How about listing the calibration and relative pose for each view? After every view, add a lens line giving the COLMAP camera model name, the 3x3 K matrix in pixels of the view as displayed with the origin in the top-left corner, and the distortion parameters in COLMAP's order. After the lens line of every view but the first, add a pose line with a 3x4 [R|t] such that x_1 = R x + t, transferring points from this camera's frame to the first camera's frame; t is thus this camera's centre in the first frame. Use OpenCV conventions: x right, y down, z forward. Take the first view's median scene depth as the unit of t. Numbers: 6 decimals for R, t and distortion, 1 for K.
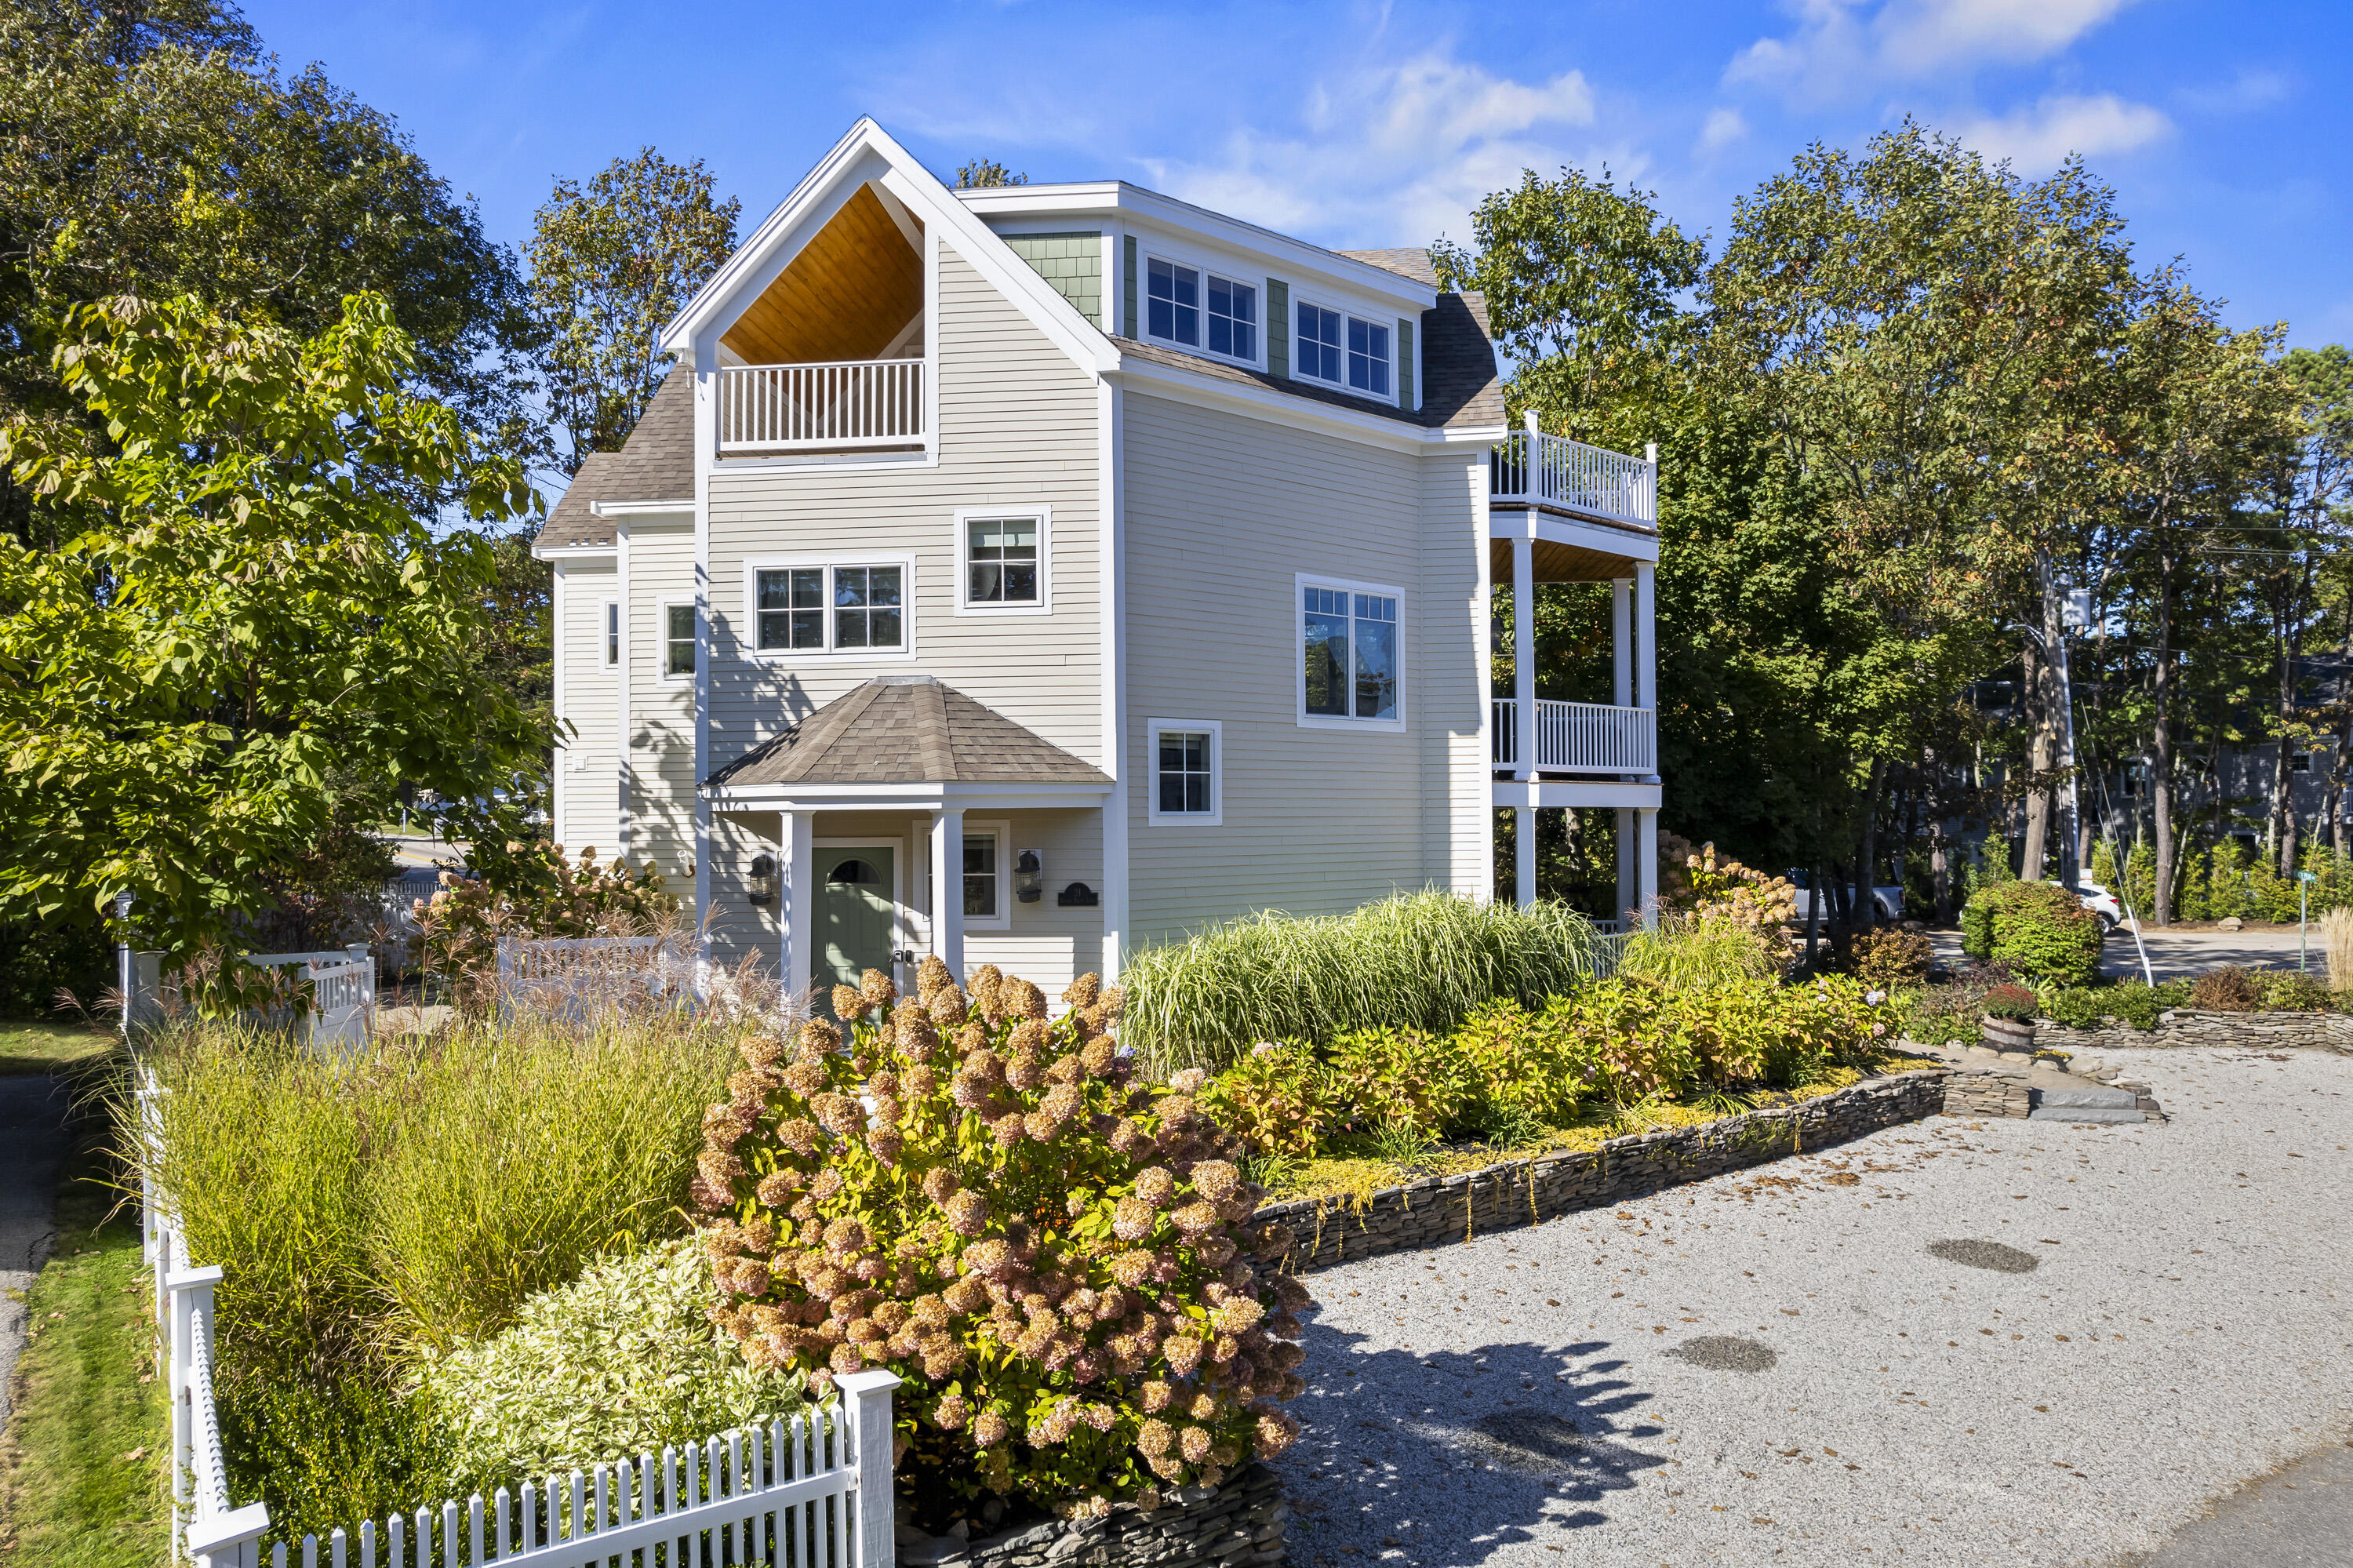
lens RADIAL K [[1403.8, 0, 1219.7], [0, 1403.8, 791.7], [0, 0, 1]] dist [-0.026550, 0.000960]
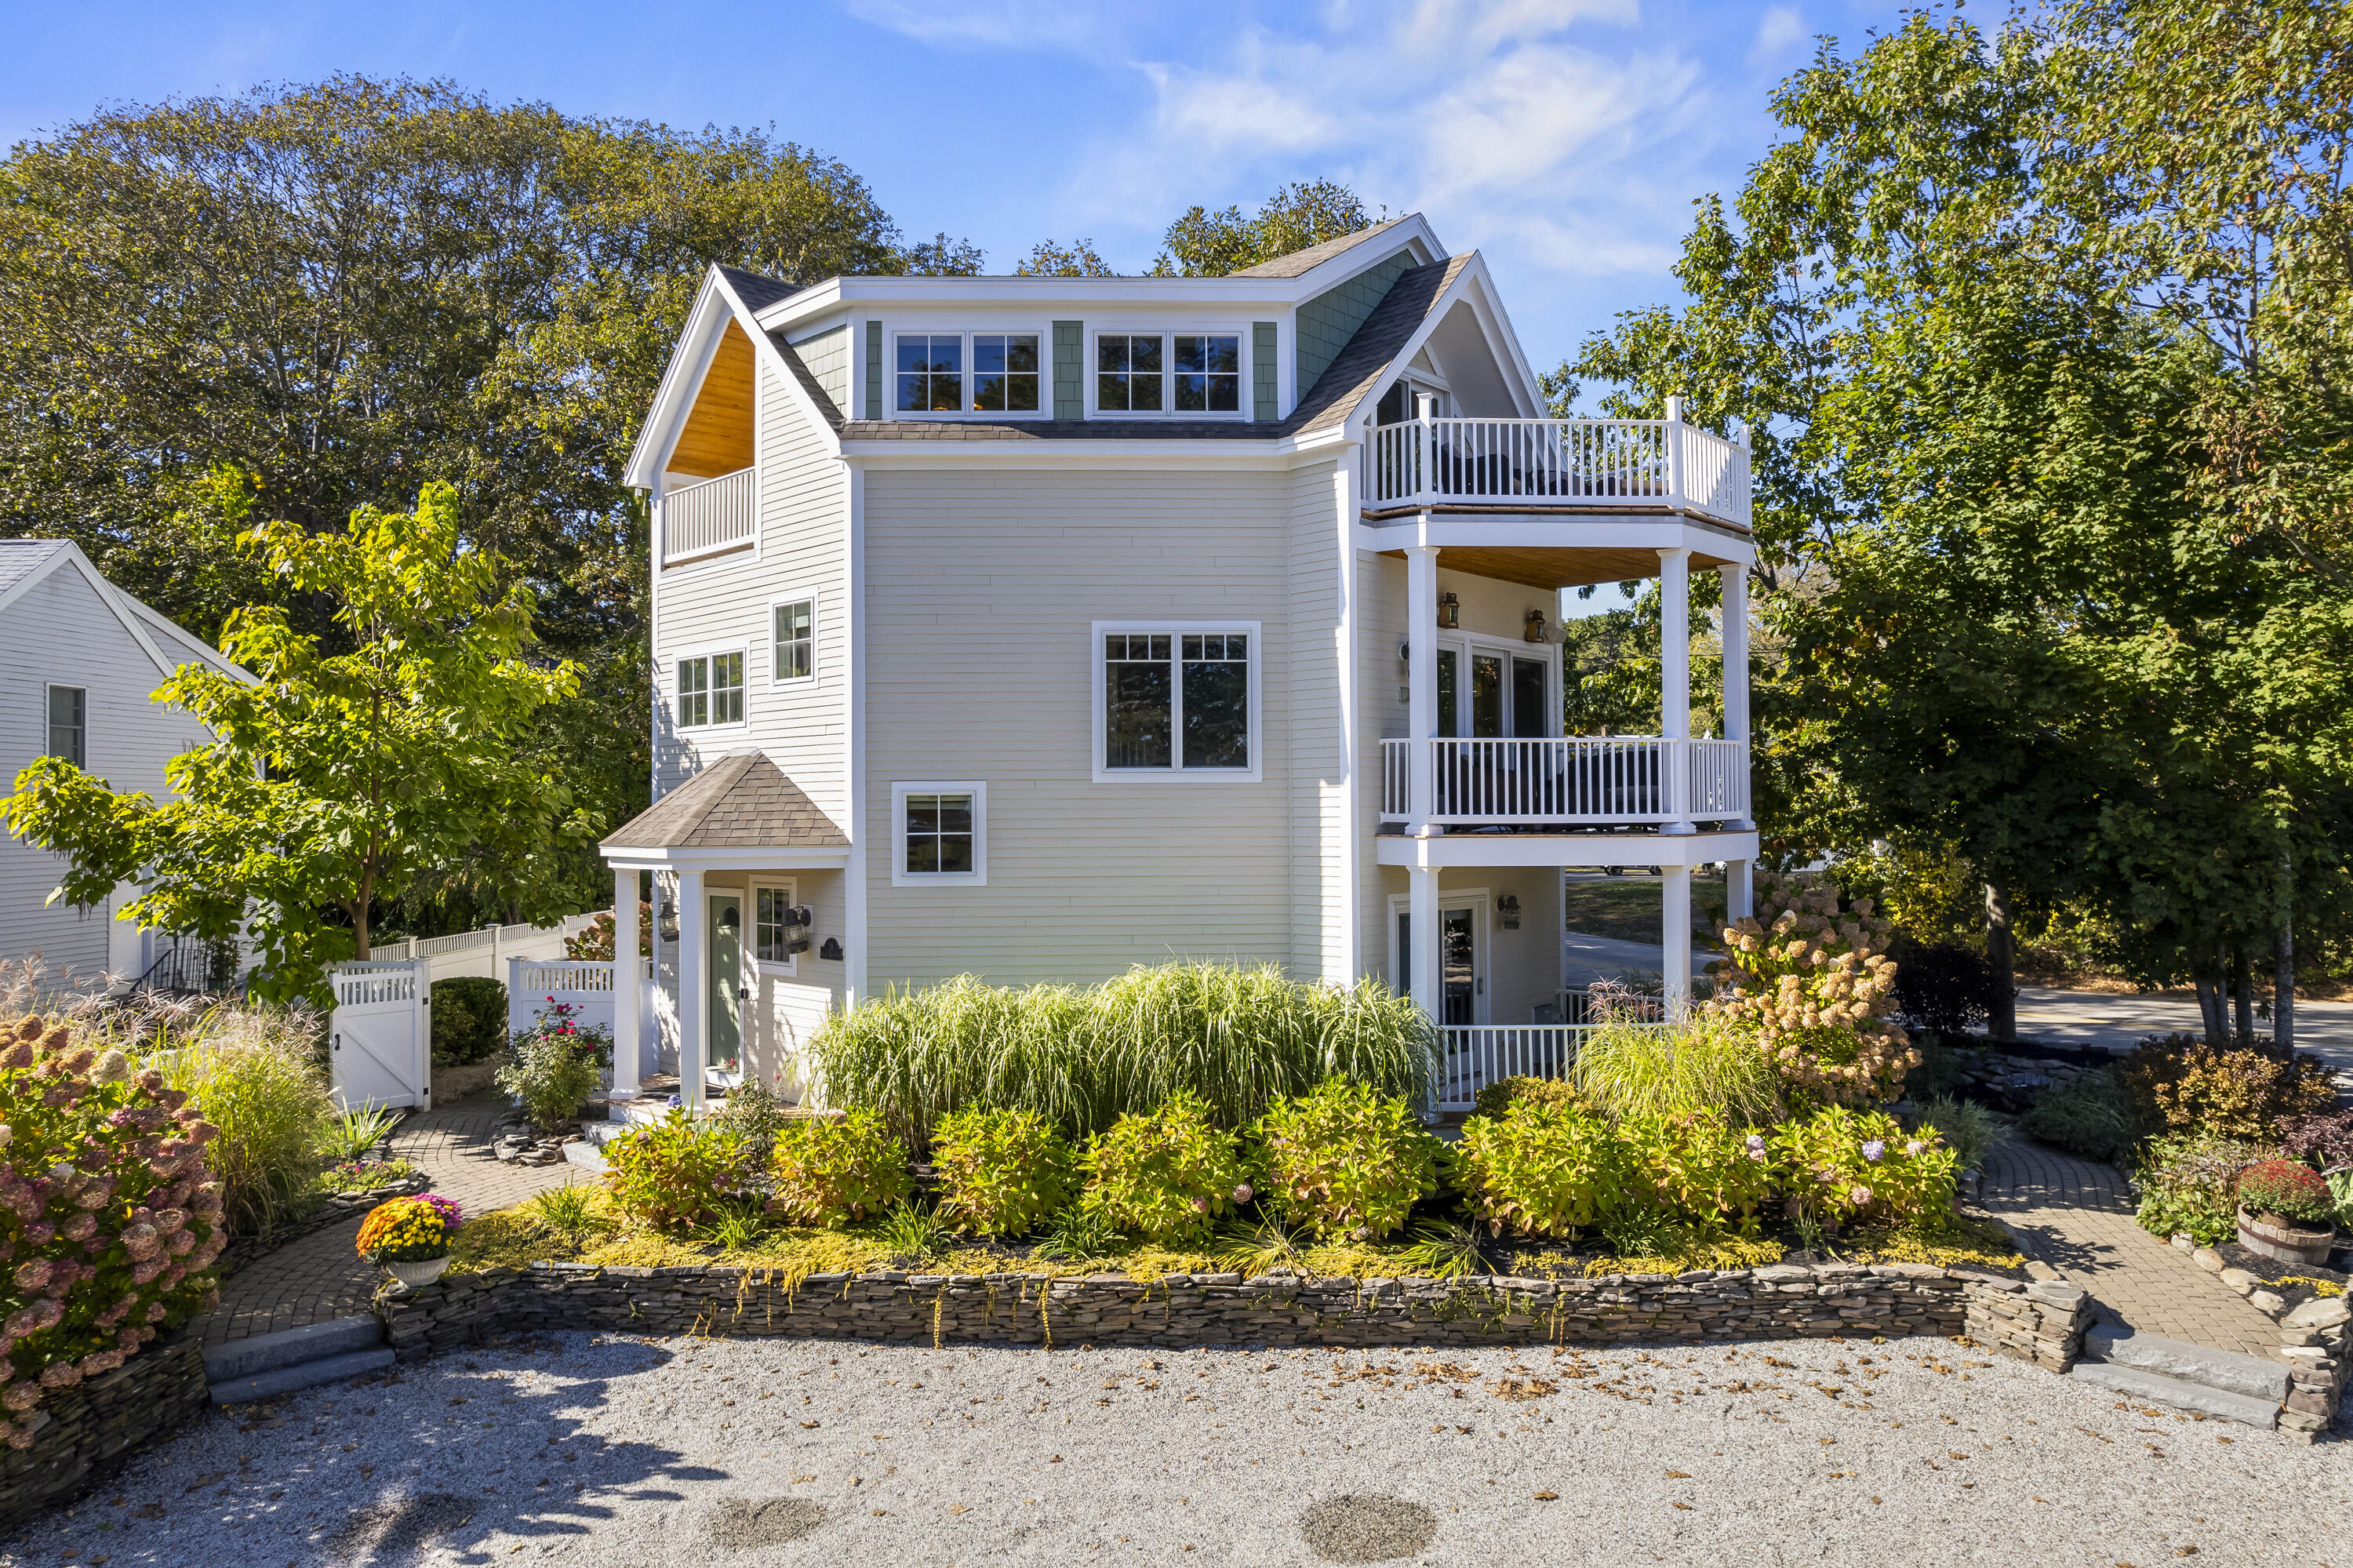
lens RADIAL K [[1403.8, 0, 1219.7], [0, 1403.8, 791.7], [0, 0, 1]] dist [-0.026550, 0.000960]
pose [[0.809439, -0.004972, -0.587183, 0.751079], [0.009831, 0.999939, 0.005085, -0.047778], [0.587121, -0.009889, 0.809439, 0.298716]]
